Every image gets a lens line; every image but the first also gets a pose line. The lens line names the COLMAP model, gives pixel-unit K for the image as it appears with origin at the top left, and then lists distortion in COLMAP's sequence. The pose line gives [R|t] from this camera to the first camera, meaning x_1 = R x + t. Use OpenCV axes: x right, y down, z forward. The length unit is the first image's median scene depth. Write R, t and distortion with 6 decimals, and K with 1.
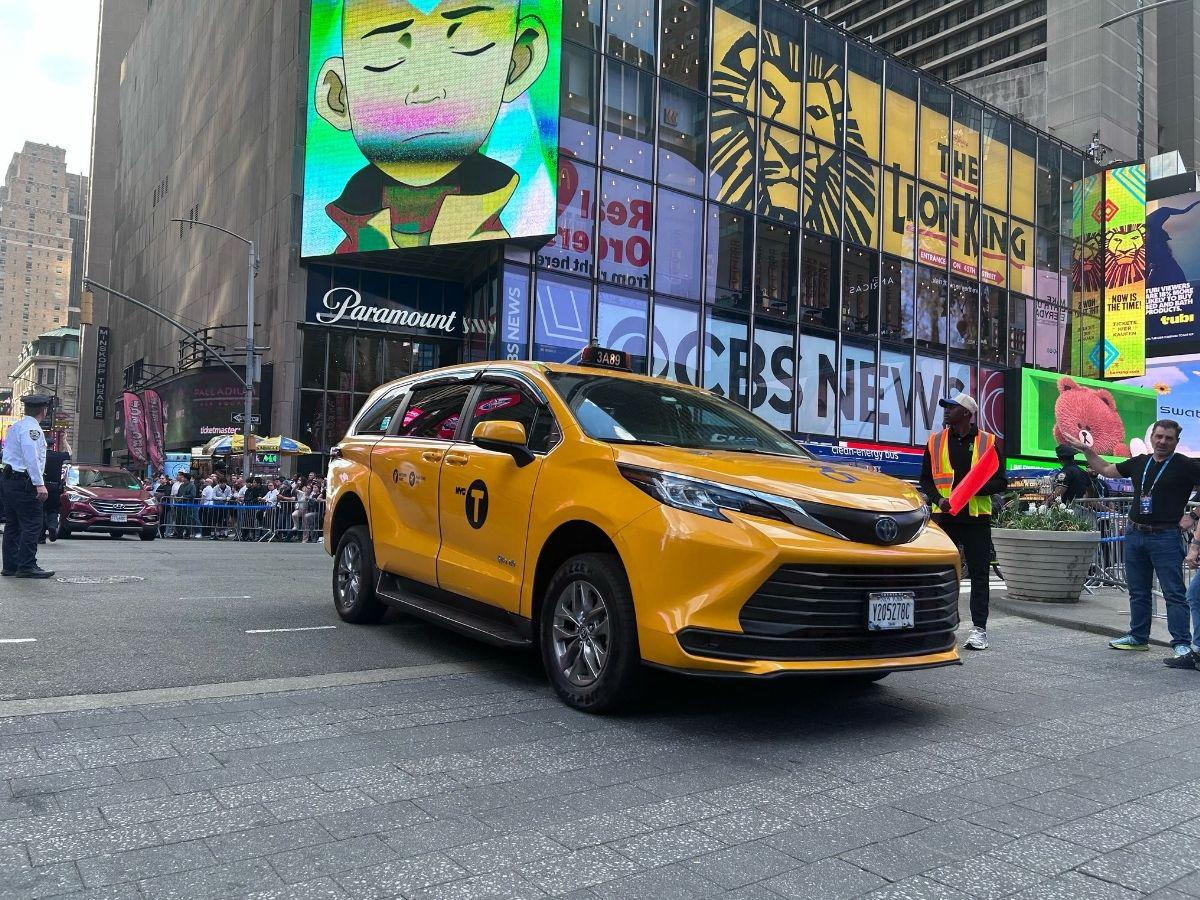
lens RADIAL K [[940.4, 0, 572.9], [0, 940.4, 425.9], [0, 0, 1]] dist [0.007988, 0.010932]
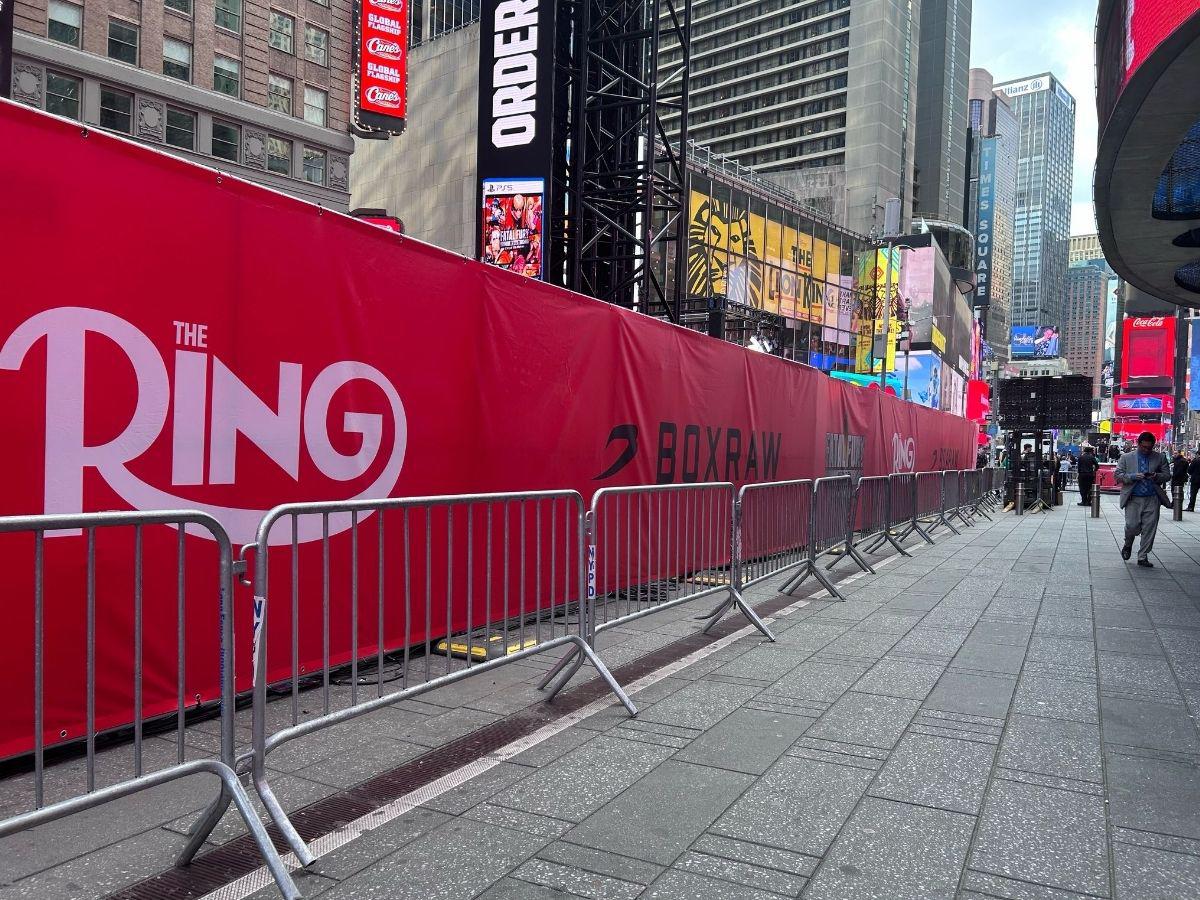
lens RADIAL K [[945.2, 0, 600.0], [0, 945.2, 450.0], [0, 0, 1]] dist [0.023077, -0.002503]
pose [[0.973774, -0.013074, 0.227140, -0.397860], [-0.007032, 0.996141, 0.087484, -0.076079], [-0.227407, -0.086787, 0.969925, -0.723205]]
